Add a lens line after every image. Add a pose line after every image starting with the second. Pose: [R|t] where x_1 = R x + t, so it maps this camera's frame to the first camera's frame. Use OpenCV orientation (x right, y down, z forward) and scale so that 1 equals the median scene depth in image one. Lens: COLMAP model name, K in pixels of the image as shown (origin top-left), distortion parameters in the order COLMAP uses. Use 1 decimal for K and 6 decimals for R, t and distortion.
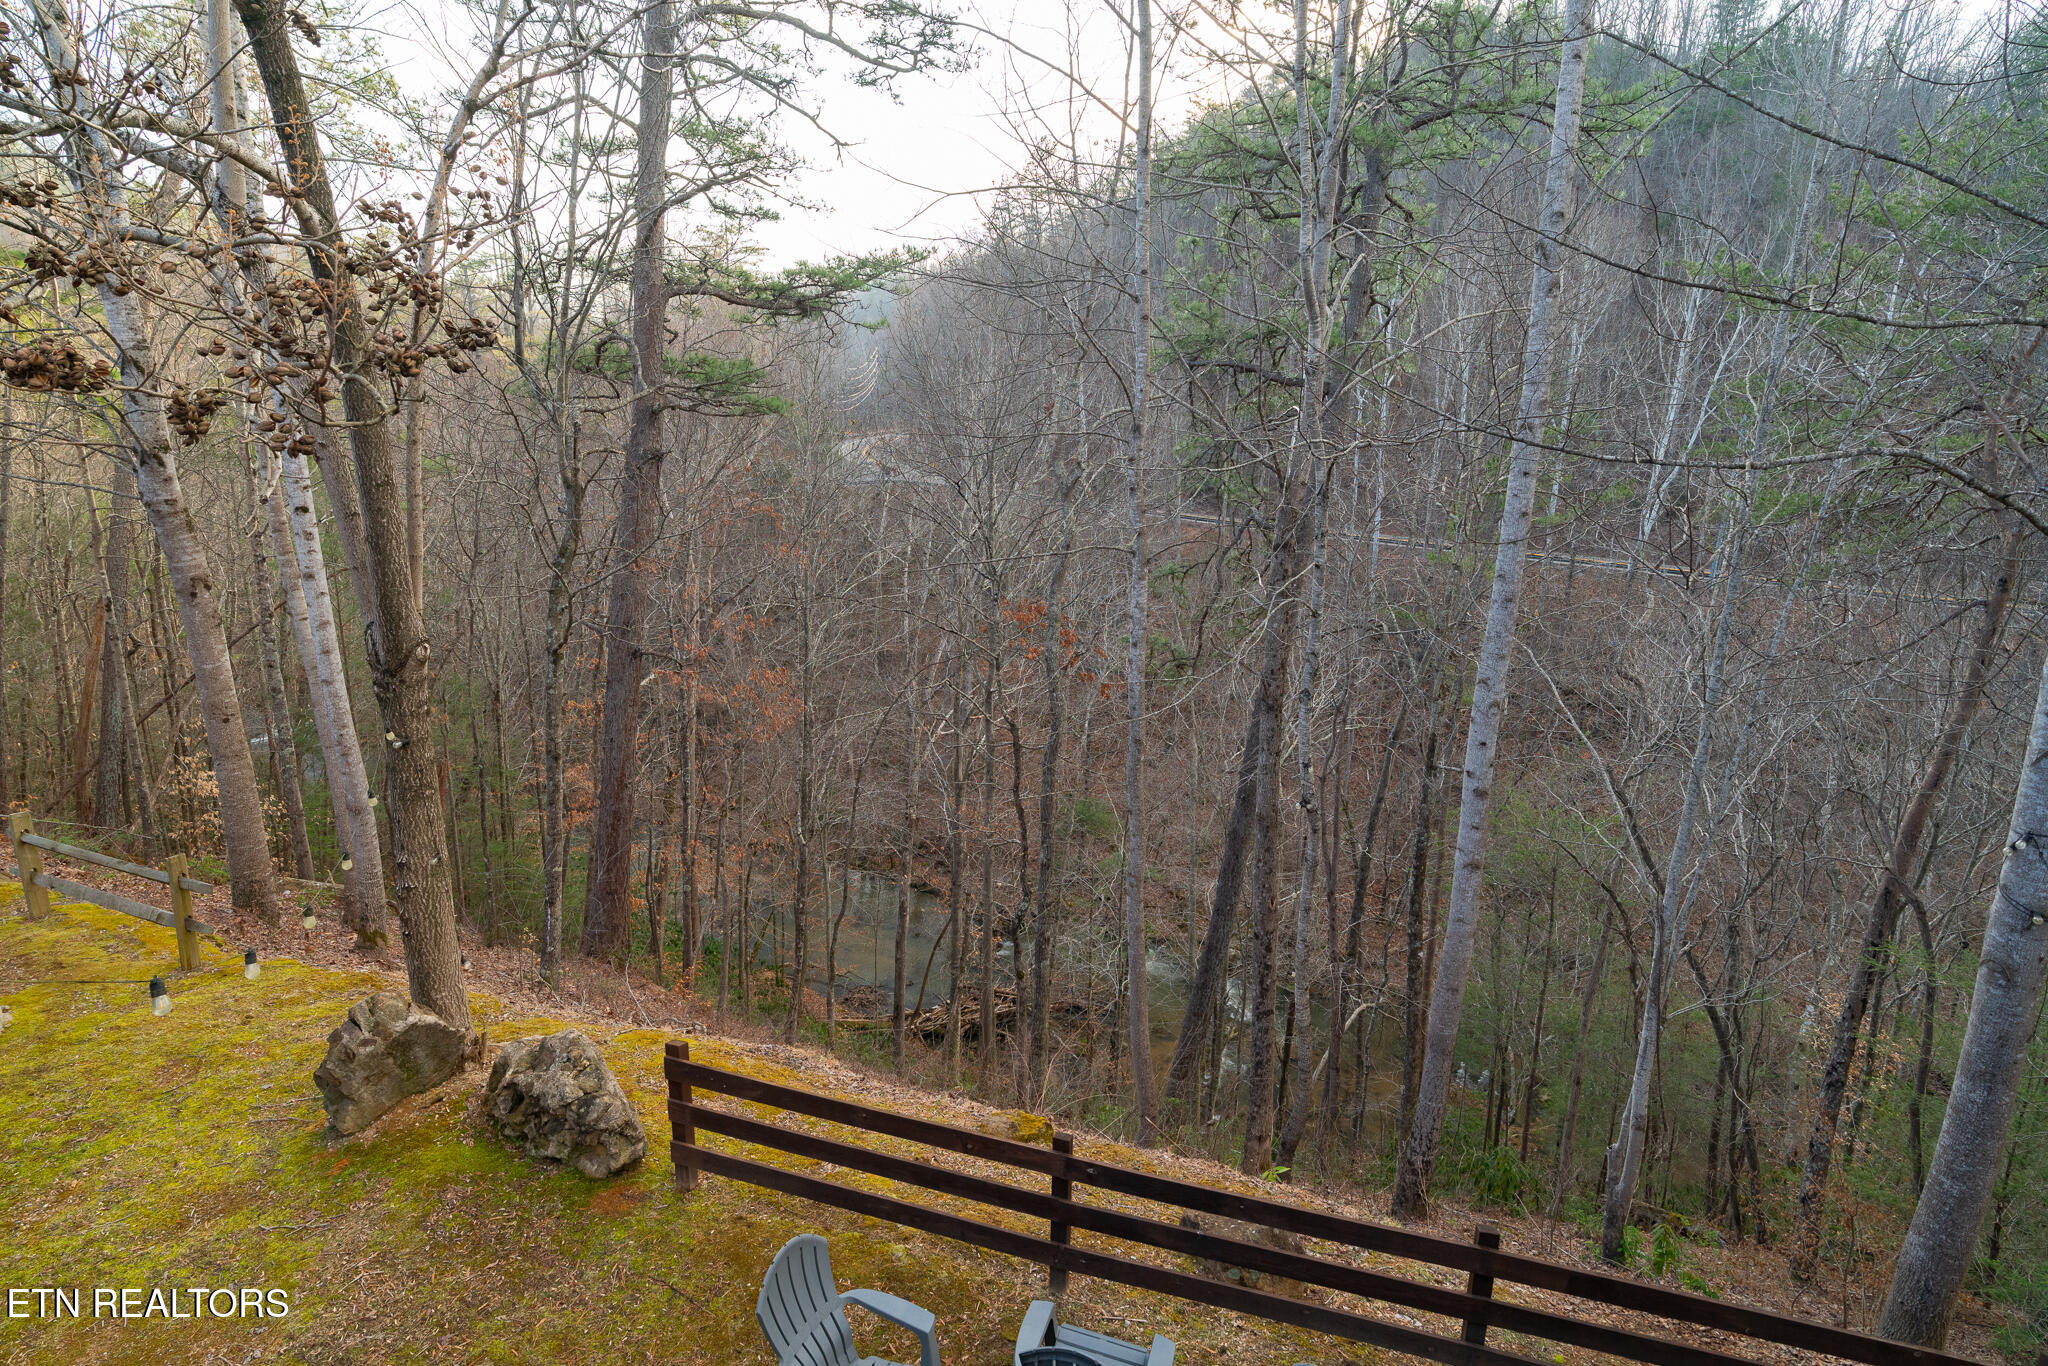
lens RADIAL K [[1083.9, 0, 1016.9], [0, 1083.9, 681.9], [0, 0, 1]] dist [0.002090, 0.000931]
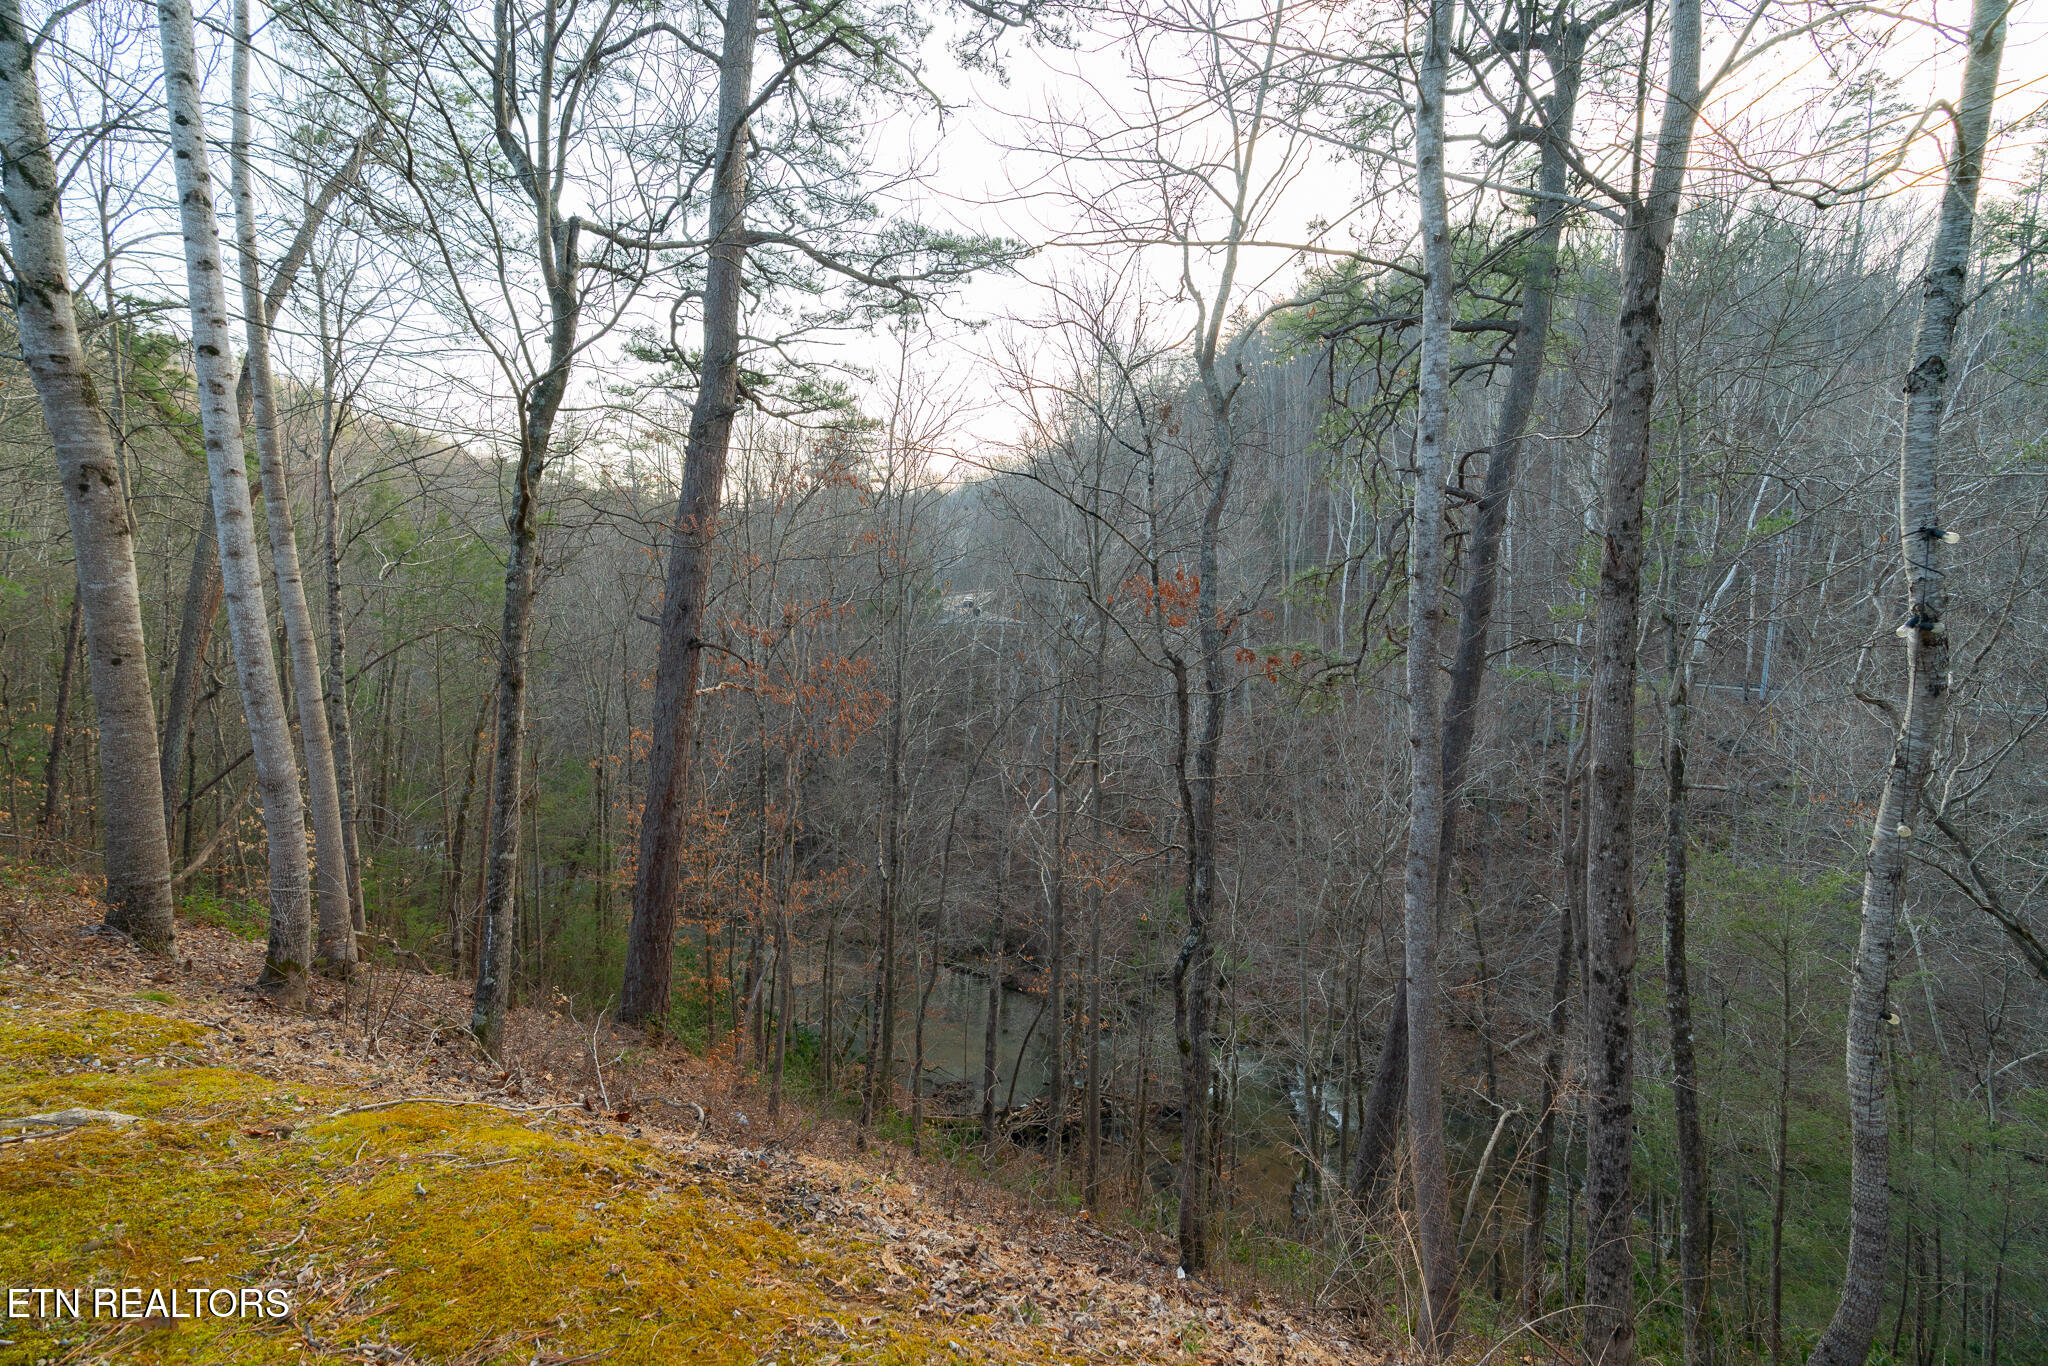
lens RADIAL K [[917.6, 0, 1019.2], [0, 917.6, 677.9], [0, 0, 1]] dist [-0.004457, 0.001810]
pose [[0.997502, -0.009225, -0.070028, -0.046494], [-0.001293, 0.988883, -0.148691, 0.098676], [0.070621, 0.148410, 0.986401, 0.301195]]
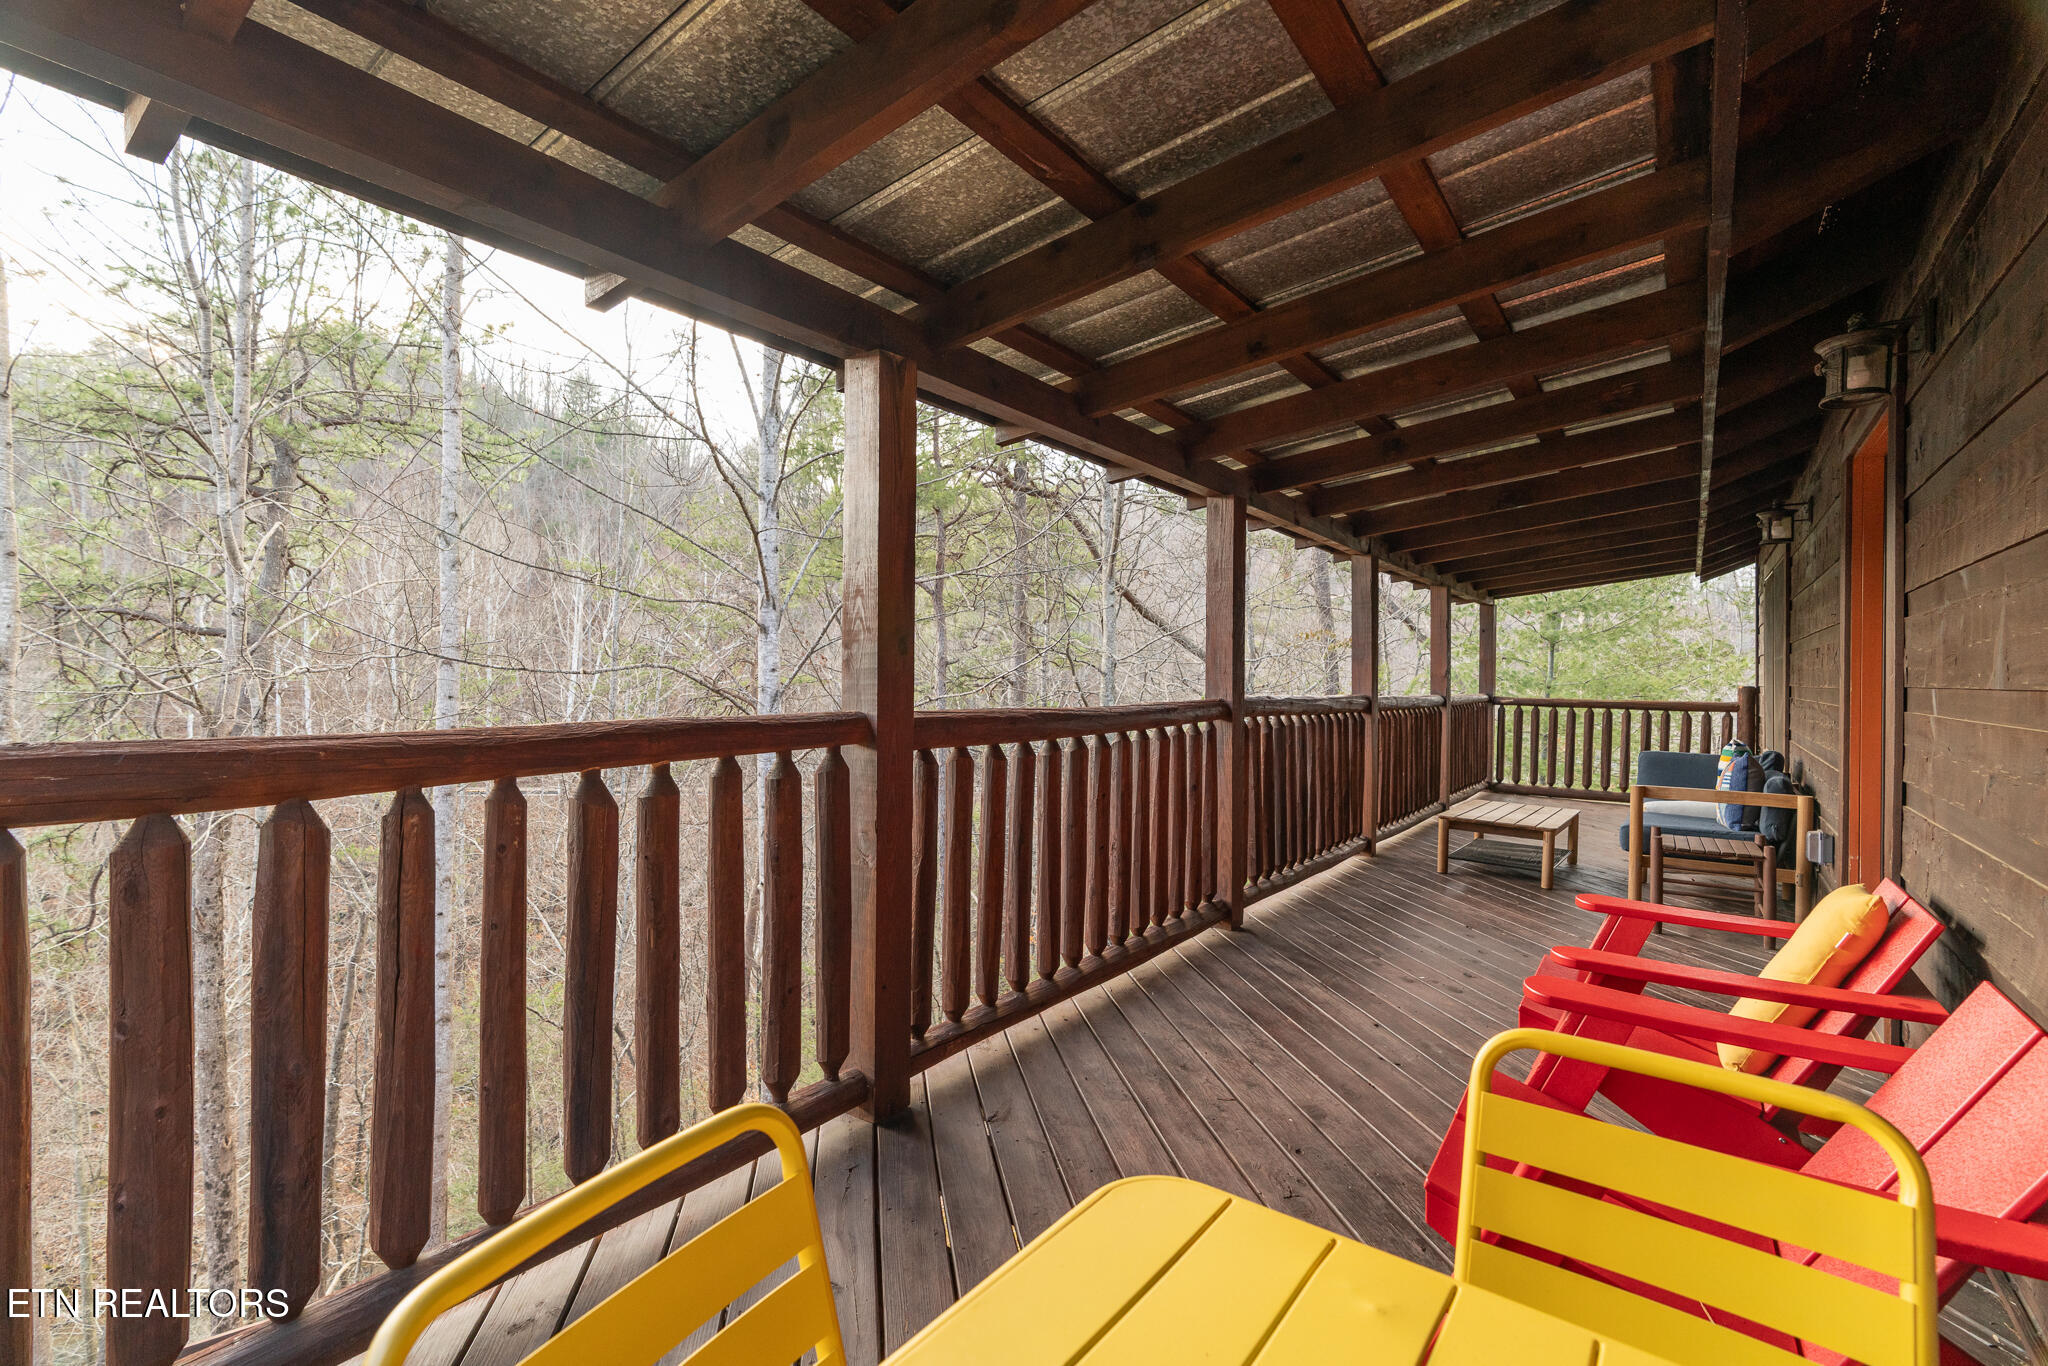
lens RADIAL K [[917.6, 0, 1019.2], [0, 917.6, 677.9], [0, 0, 1]] dist [-0.004457, 0.001810]
pose [[0.559240, -0.000578, 0.829005, -0.032465], [0.196169, 0.971692, -0.131656, 0.031453], [-0.805461, 0.236252, 0.543523, -0.080212]]
